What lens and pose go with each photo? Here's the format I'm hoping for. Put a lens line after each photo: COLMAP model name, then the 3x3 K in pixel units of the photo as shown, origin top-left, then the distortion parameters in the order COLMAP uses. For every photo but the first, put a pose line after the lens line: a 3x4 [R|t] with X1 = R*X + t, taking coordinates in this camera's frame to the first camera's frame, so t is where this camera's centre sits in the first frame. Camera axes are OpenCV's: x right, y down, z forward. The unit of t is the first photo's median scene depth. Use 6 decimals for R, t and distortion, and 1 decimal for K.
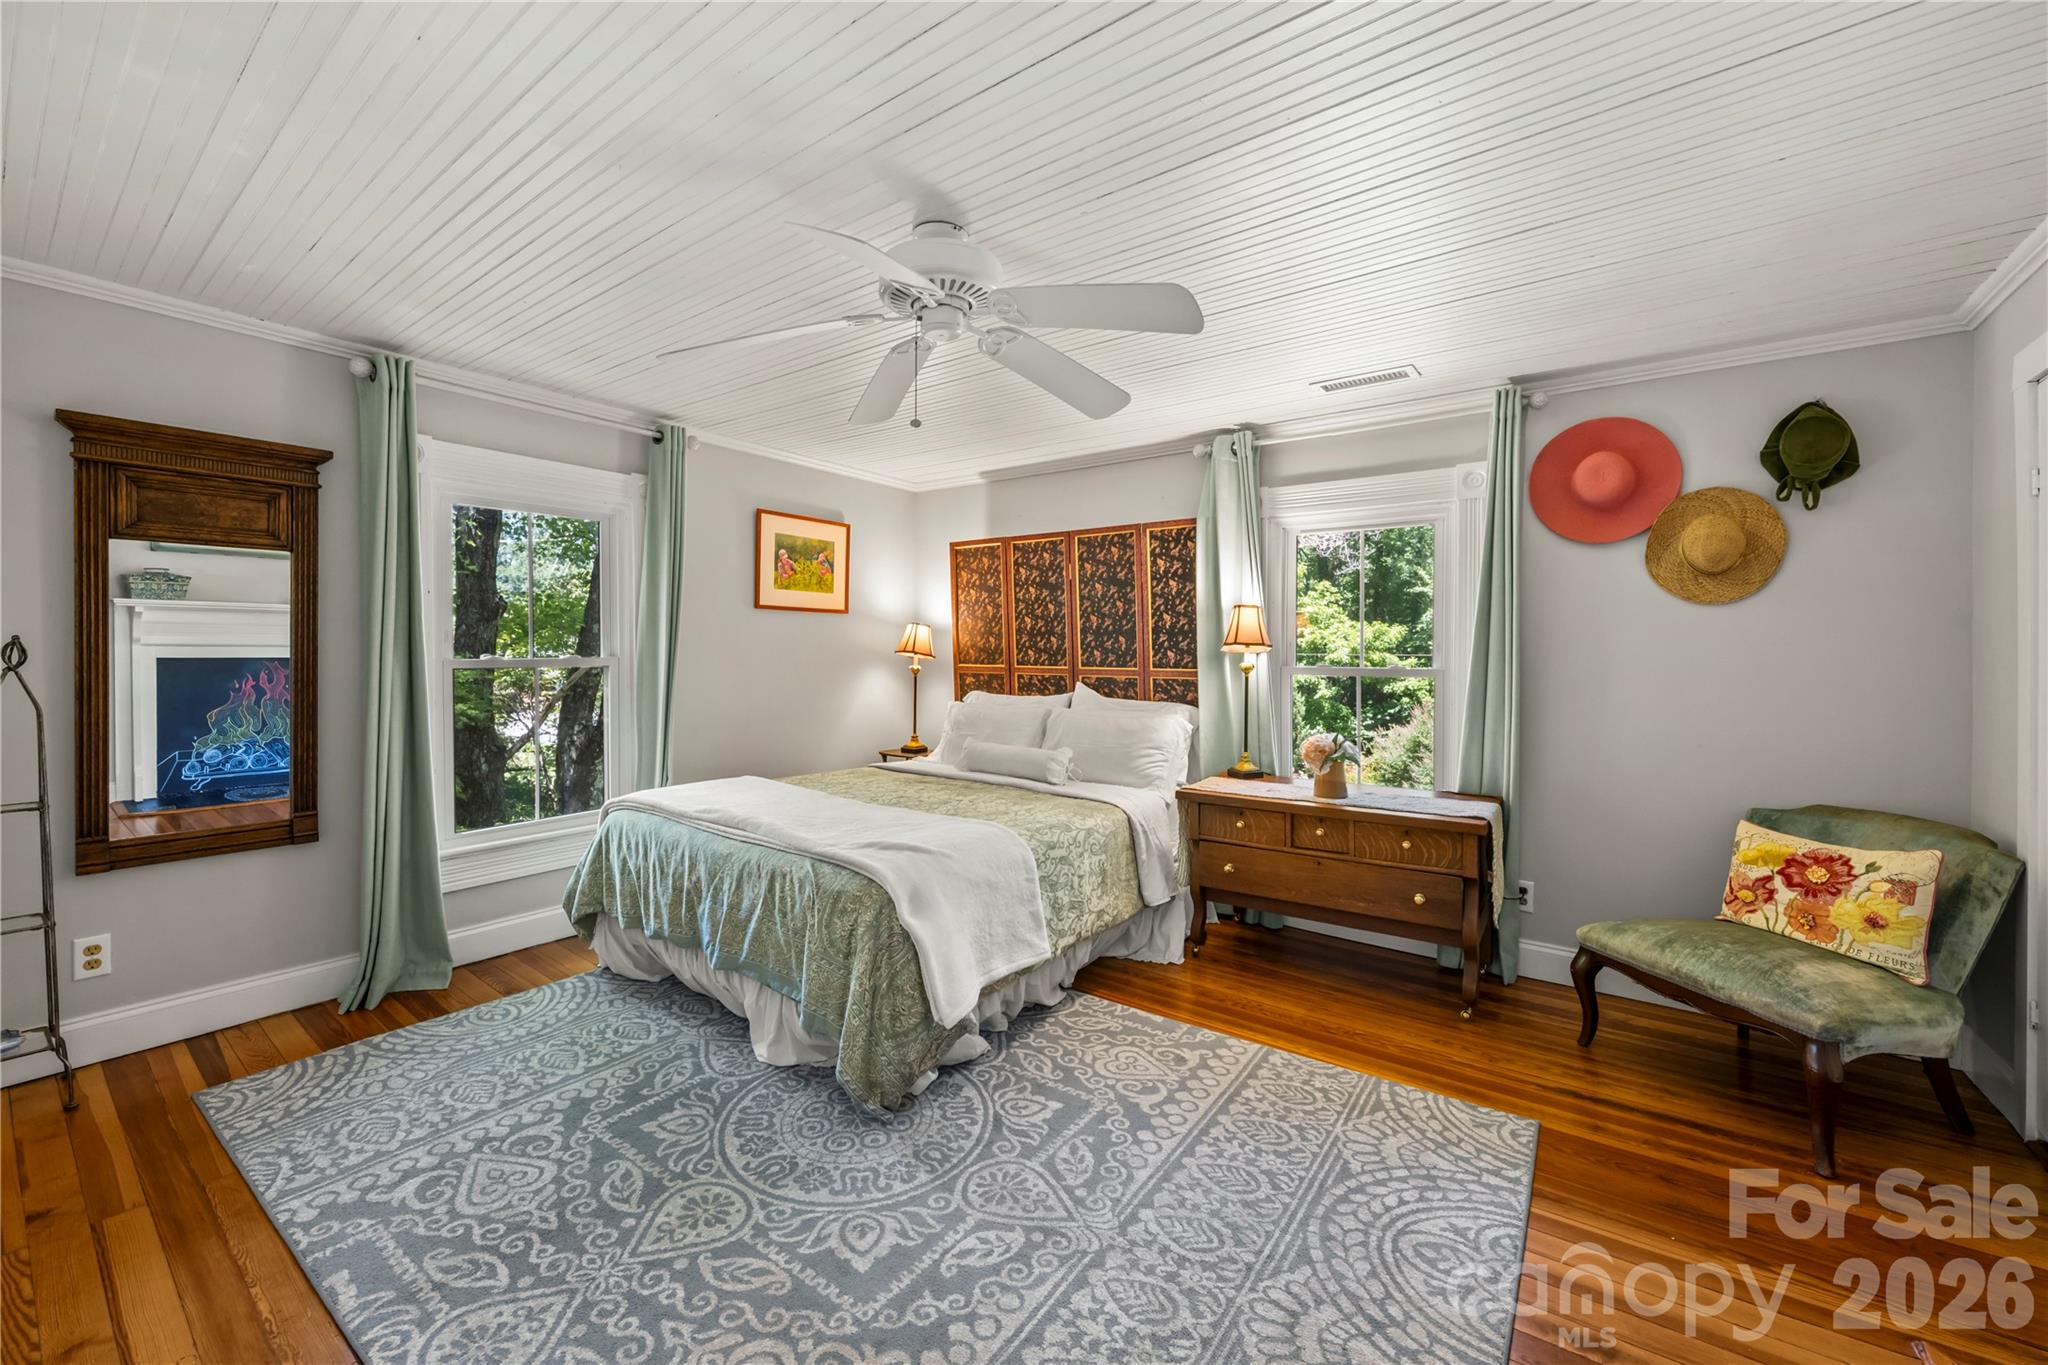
lens RADIAL K [[815.0, 0, 1023.0], [0, 815.0, 663.3], [0, 0, 1]] dist [-0.000108, -0.000158]
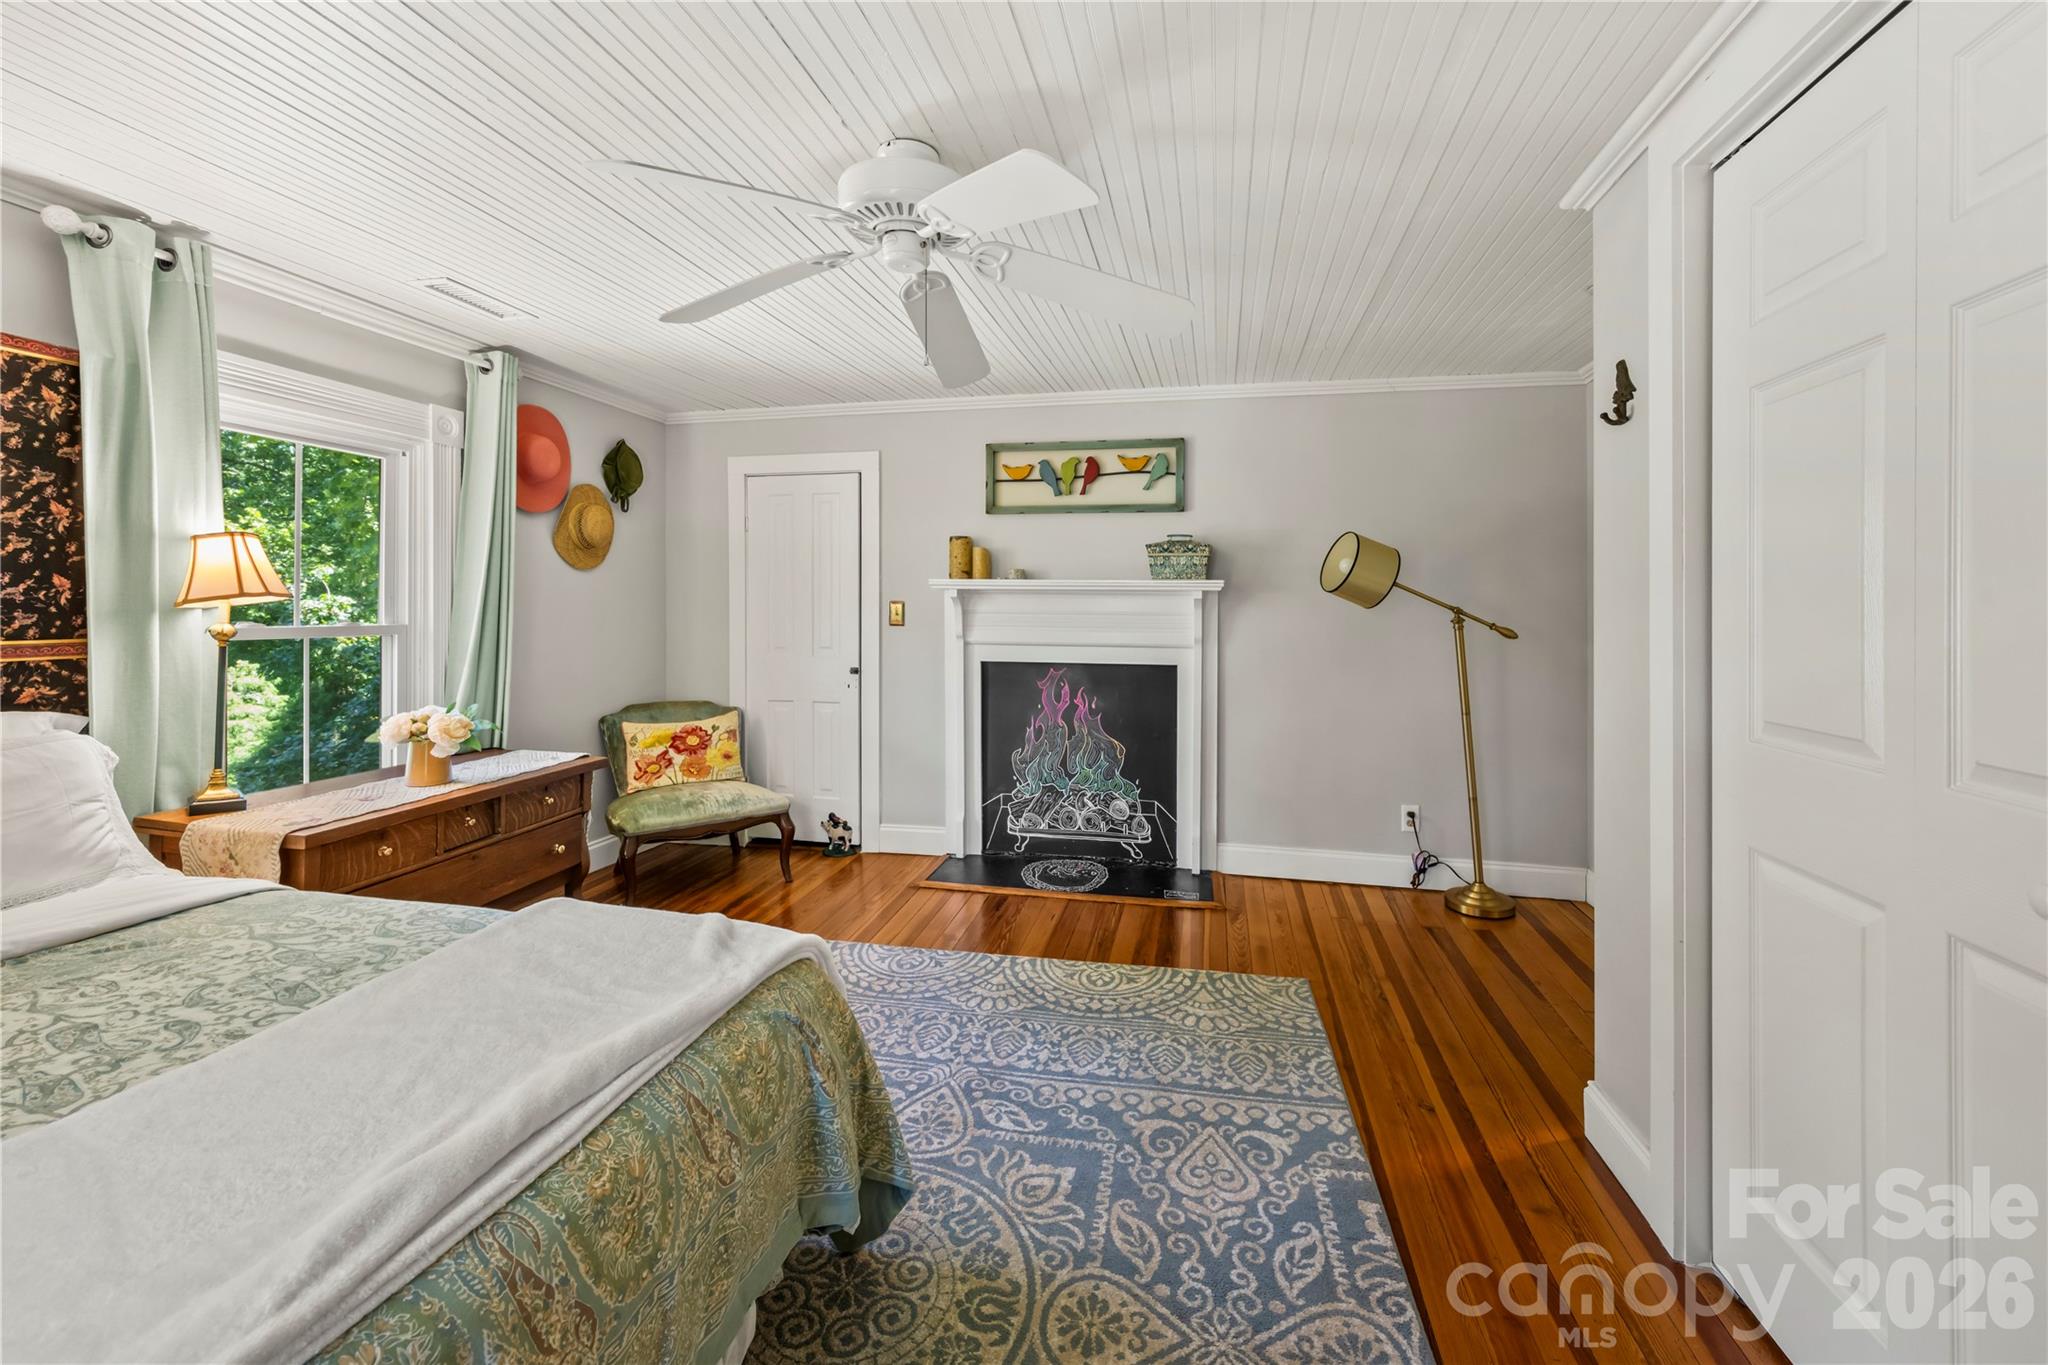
lens RADIAL K [[815.0, 0, 1050.7], [0, 815.0, 600.5], [0, 0, 1]] dist [-0.000108, -0.000158]
pose [[-0.426414, 0.000678, 0.904528, -1.160548], [0.007854, 0.999965, 0.002953, -0.033077], [-0.904494, 0.008363, -0.426404, 1.458978]]
